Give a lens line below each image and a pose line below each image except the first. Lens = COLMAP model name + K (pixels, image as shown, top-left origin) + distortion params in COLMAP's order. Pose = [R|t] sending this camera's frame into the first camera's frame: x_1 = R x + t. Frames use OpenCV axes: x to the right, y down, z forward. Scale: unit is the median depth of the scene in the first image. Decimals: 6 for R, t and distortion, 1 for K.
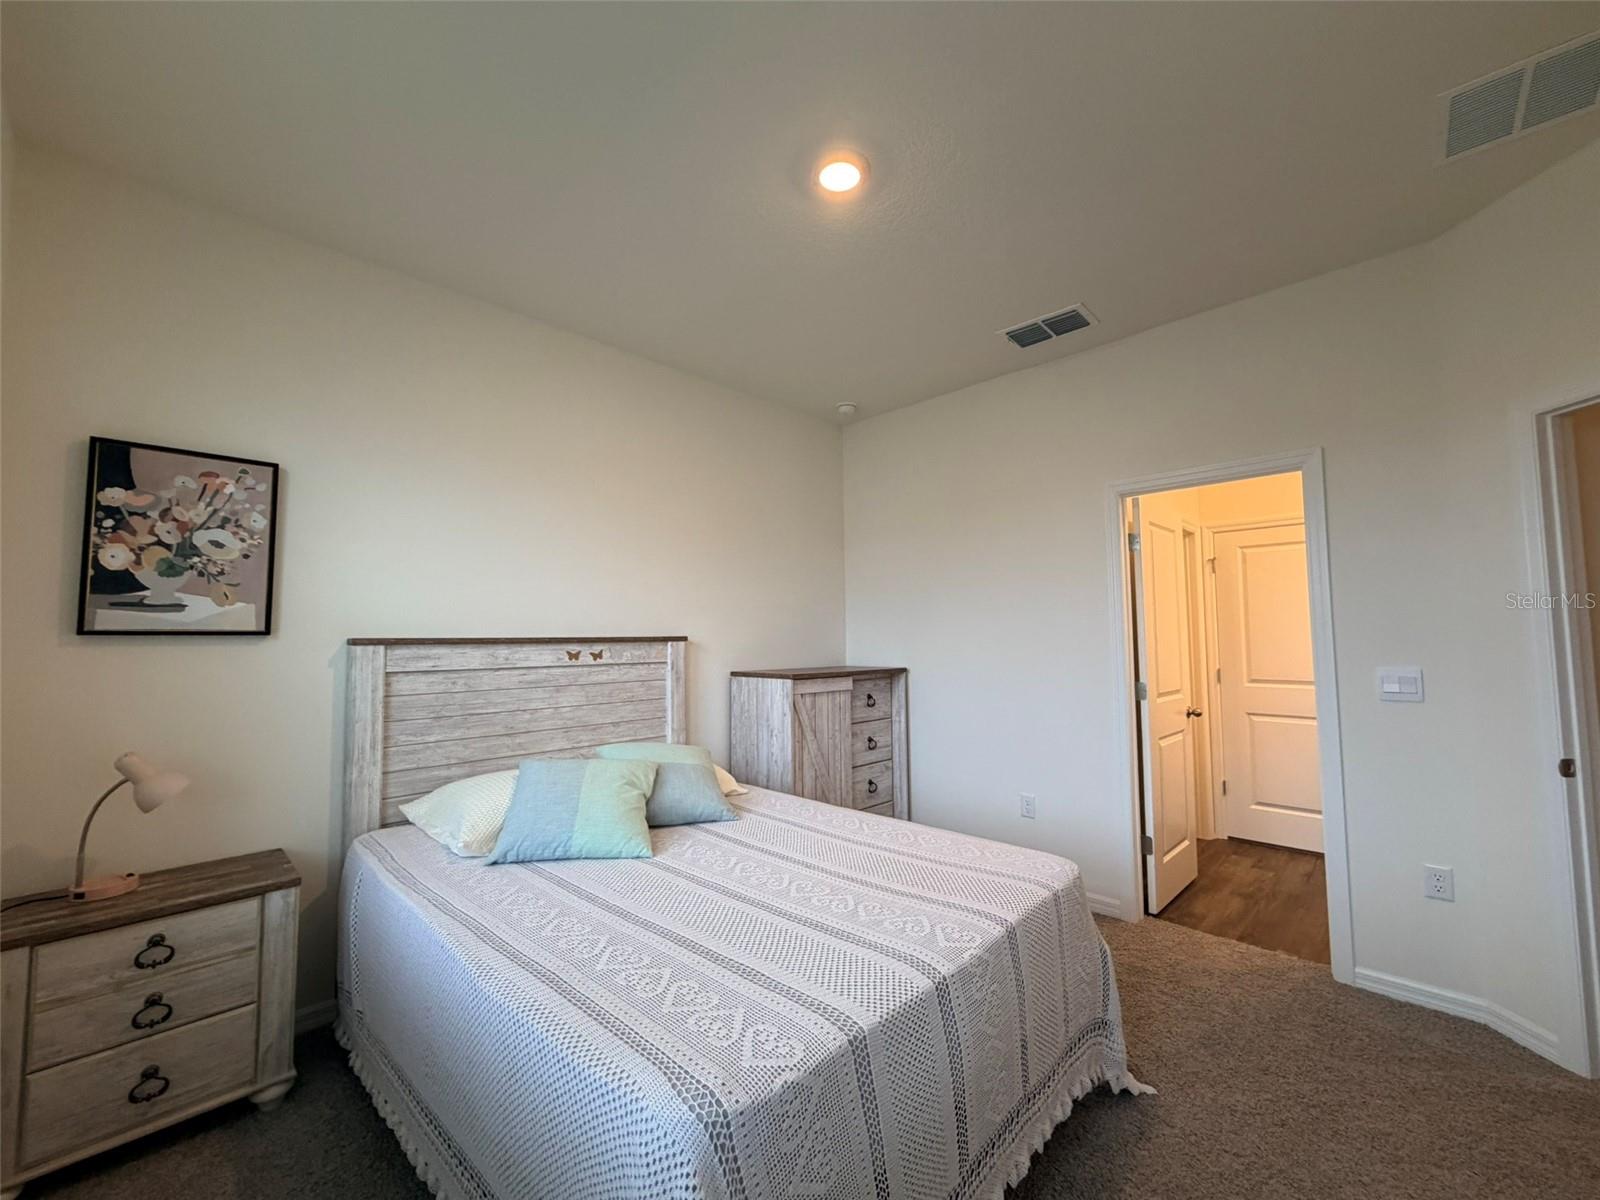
lens RADIAL K [[642.2, 0, 801.4], [0, 642.2, 597.4], [0, 0, 1]] dist [0.001707, -0.000133]
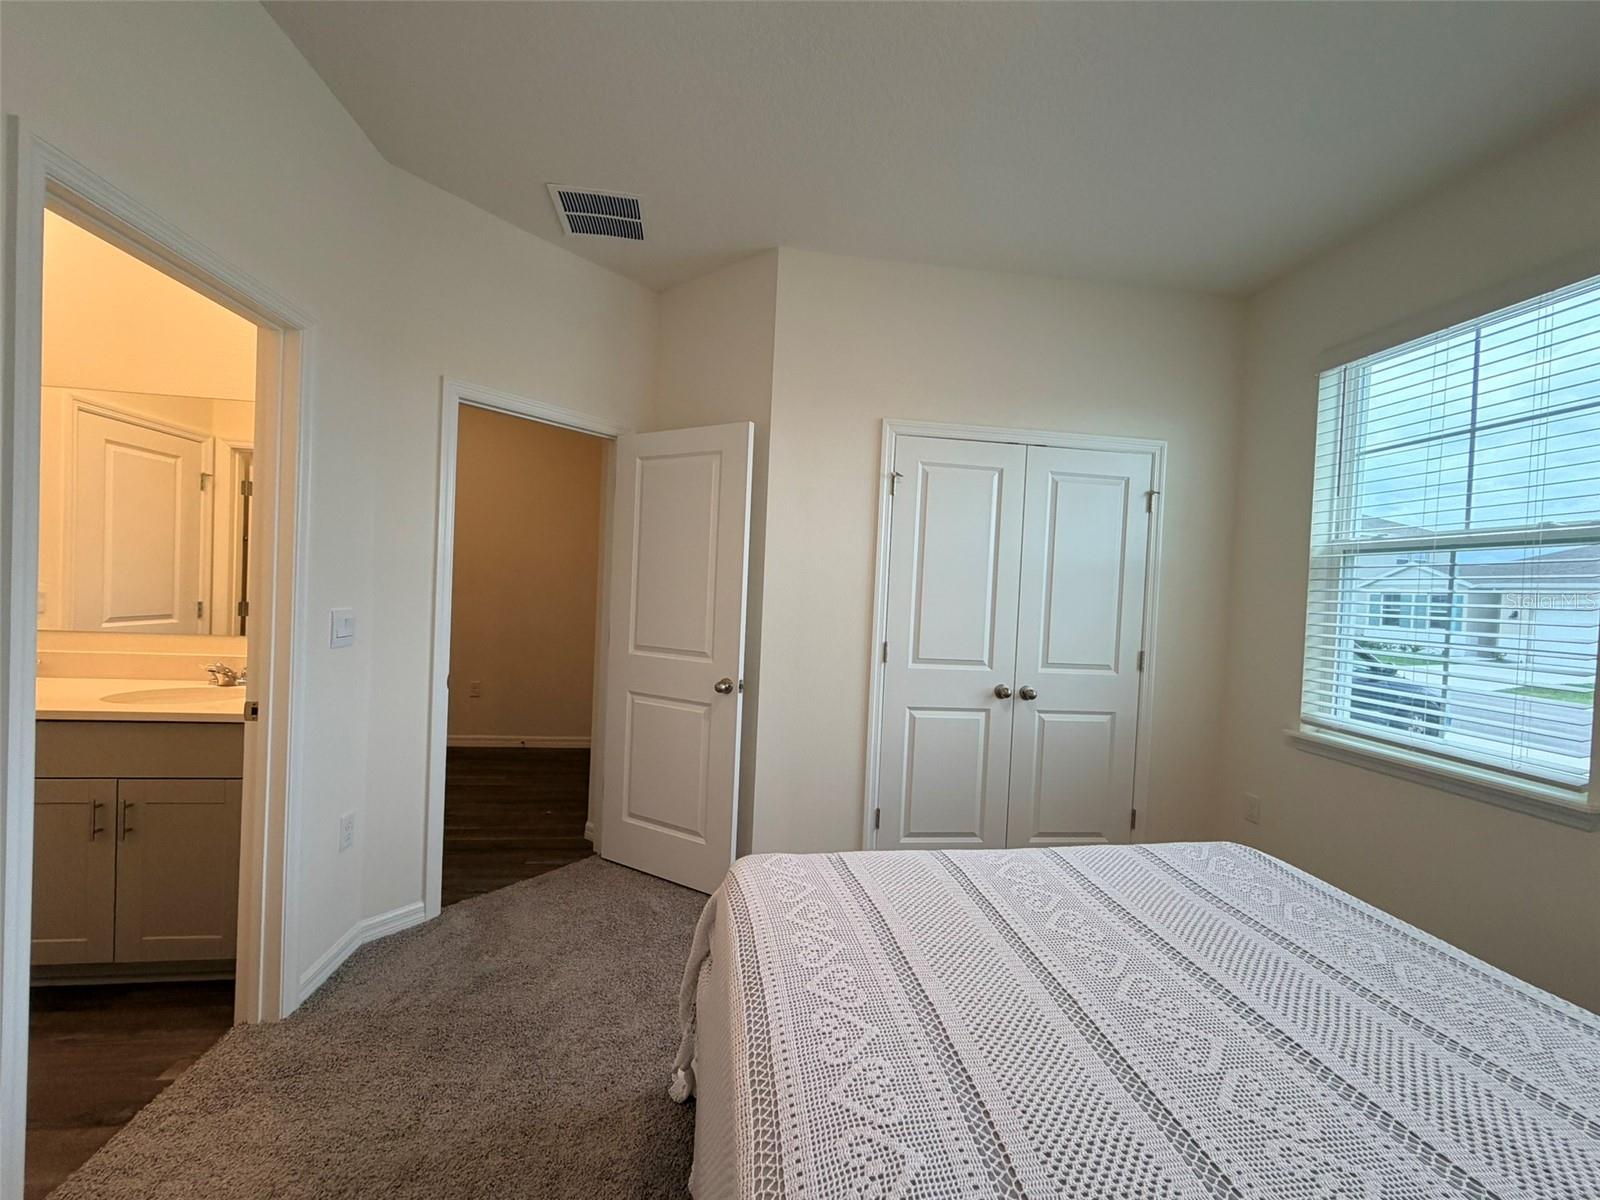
lens RADIAL K [[642.2, 0, 800.8], [0, 642.2, 600.7], [0, 0, 1]] dist [0.001707, -0.000133]
pose [[-0.788104, -0.037788, 0.614381, -0.096690], [-0.077491, 0.996264, -0.038127, 0.071810], [-0.610645, -0.077658, -0.788087, 1.135856]]
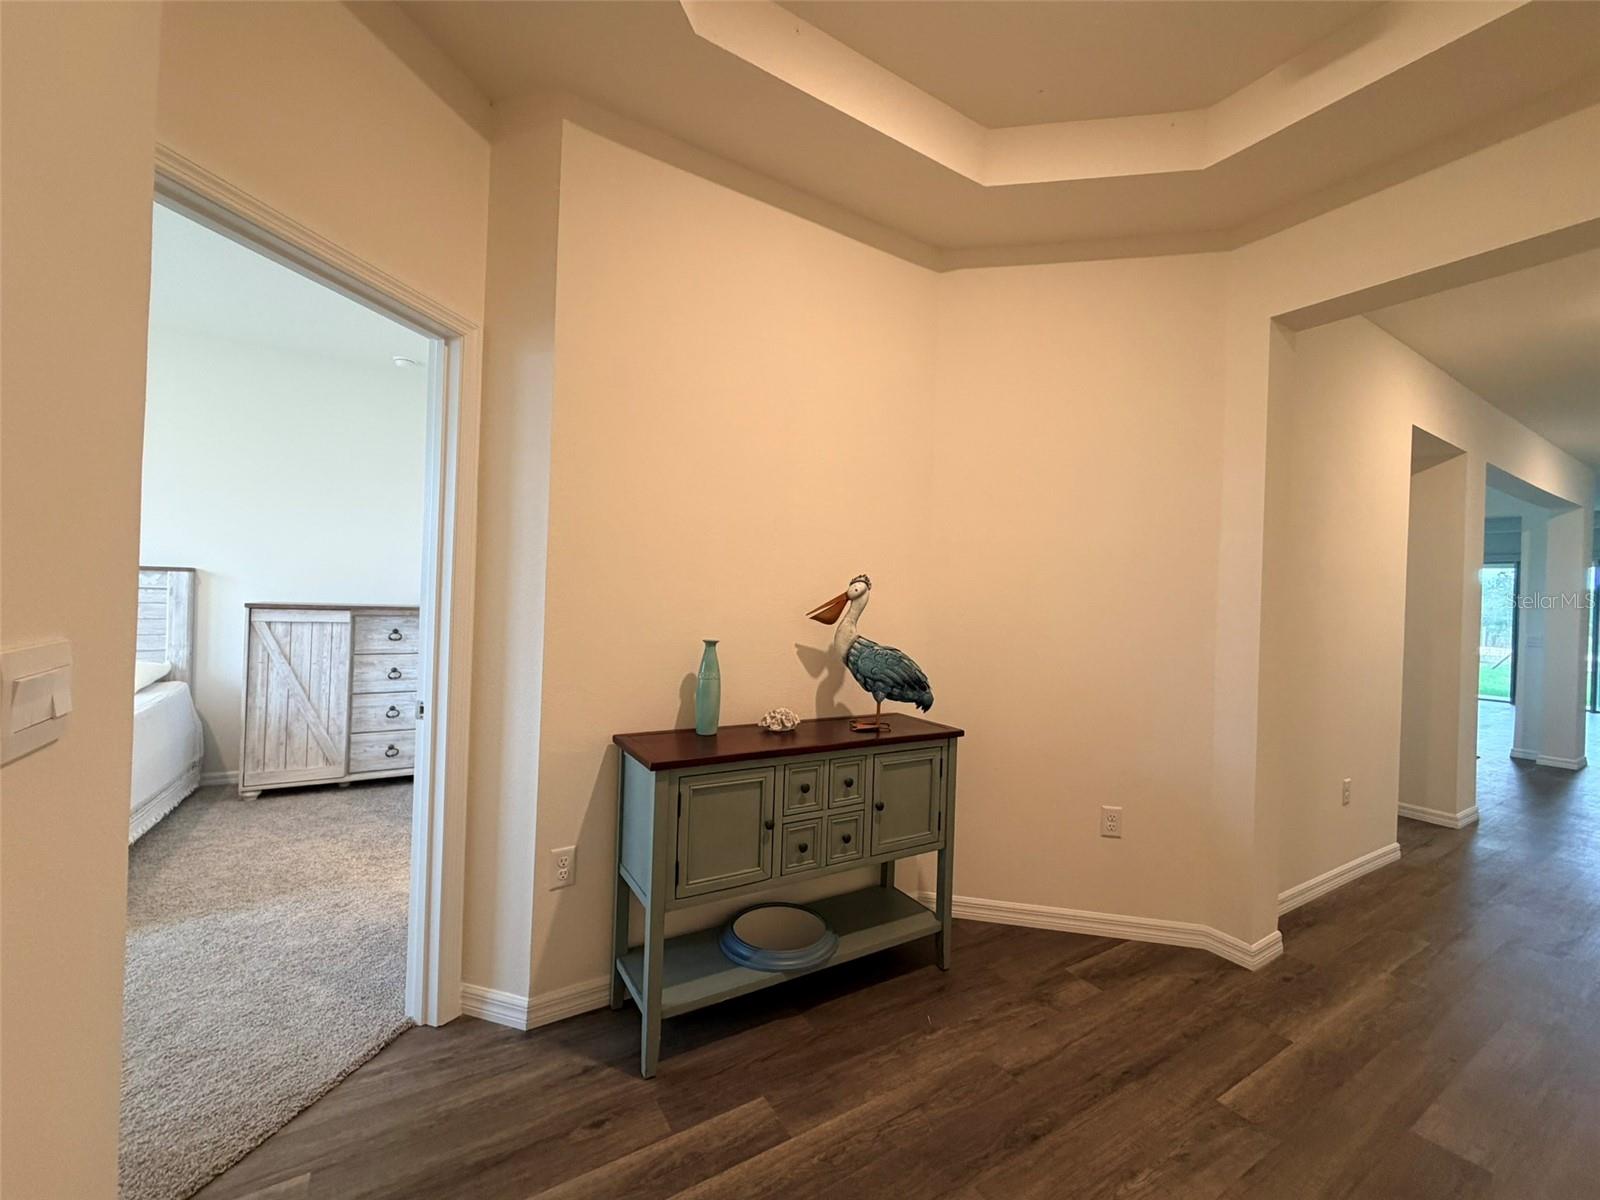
lens RADIAL K [[642.2, 0, 798.7], [0, 642.2, 599.3], [0, 0, 1]] dist [0.001707, -0.000133]
pose [[0.968548, 0.041463, -0.245349, 1.414807], [-0.026166, 0.997524, 0.065284, 0.014828], [0.247448, -0.056811, 0.967234, 0.160766]]
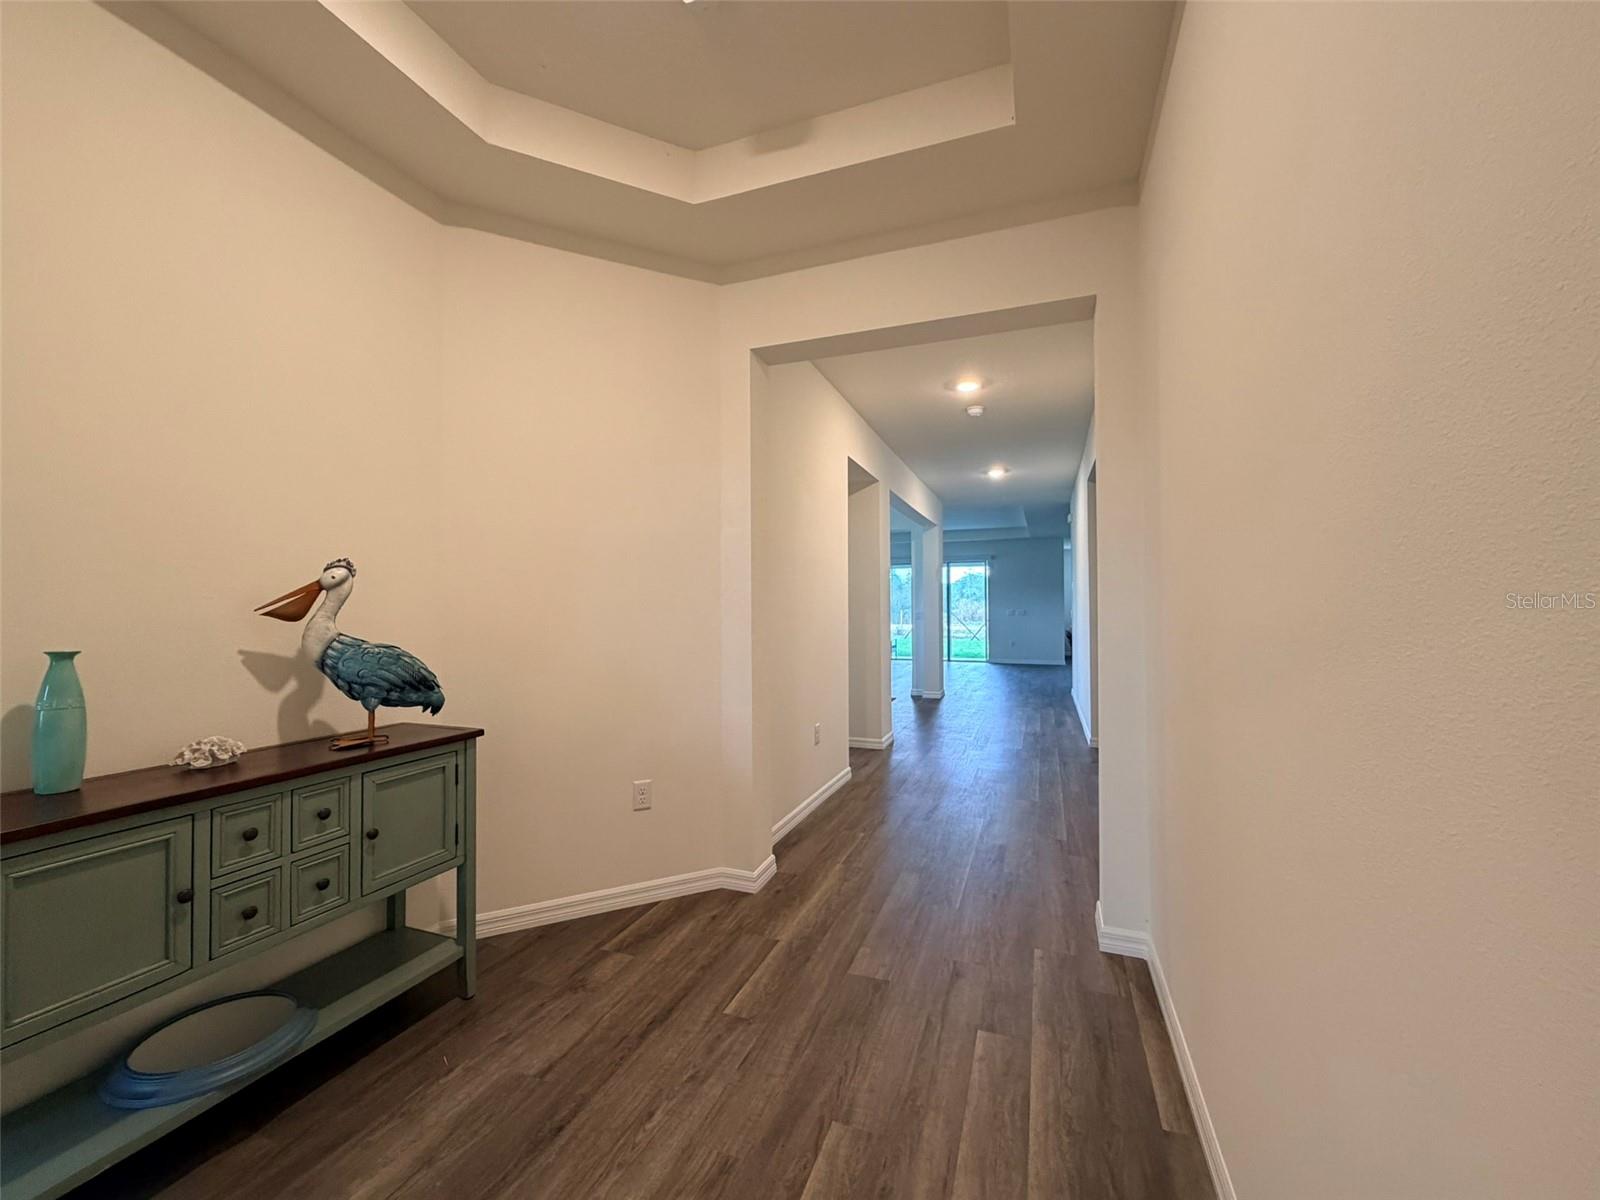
lens RADIAL K [[642.2, 0, 798.3], [0, 642.2, 604.3], [0, 0, 1]] dist [0.001707, -0.000133]
pose [[0.918637, 0.005919, 0.395059, 1.598638], [-0.026279, 0.998589, 0.046146, 0.106653], [-0.394228, -0.052773, 0.917496, 0.199327]]
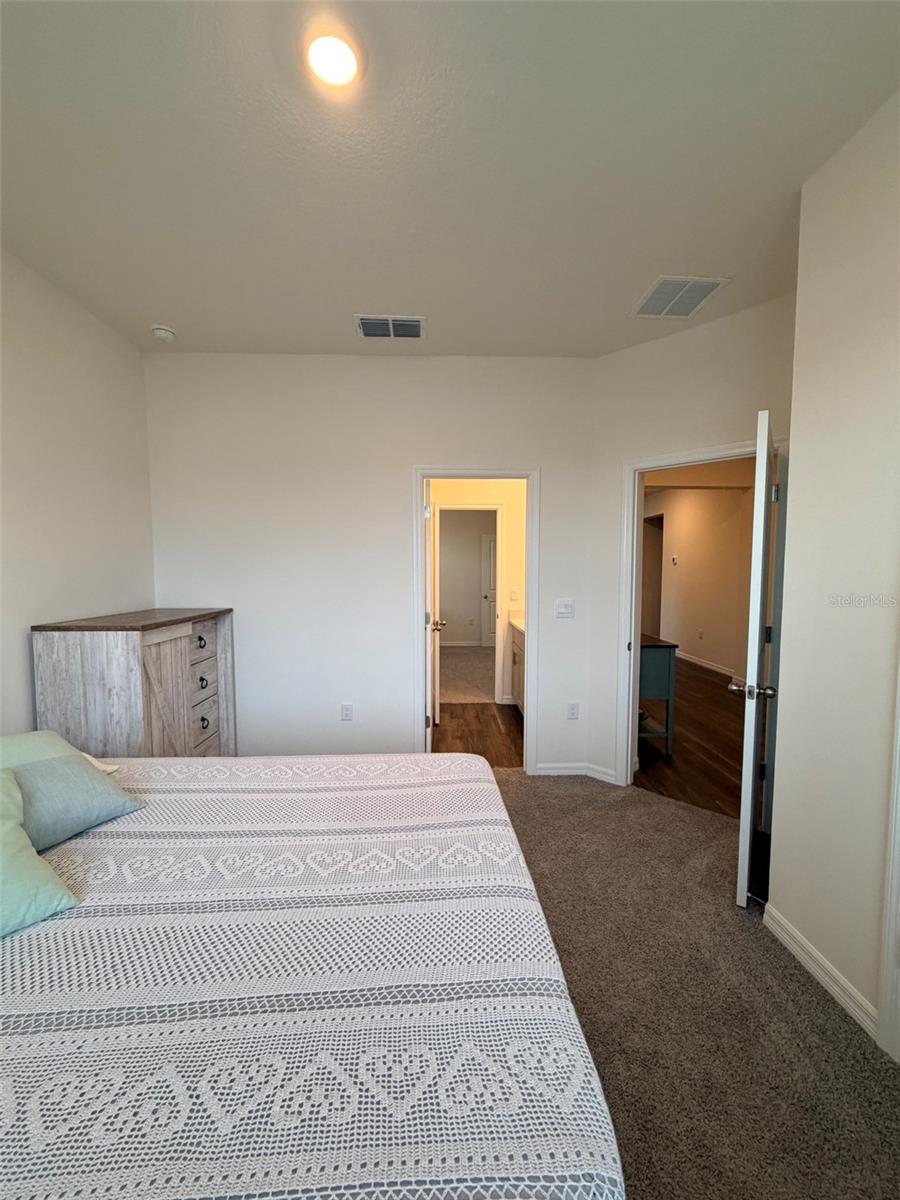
lens RADIAL K [[481.7, 0, 449.3], [0, 481.7, 599.4], [0, 0, 1]] dist [0.001707, -0.000133]
pose [[0.691202, -0.038123, 0.721655, -0.234701], [-0.053347, 0.993191, 0.103564, -0.011054], [-0.720690, -0.110081, 0.684462, 0.265815]]
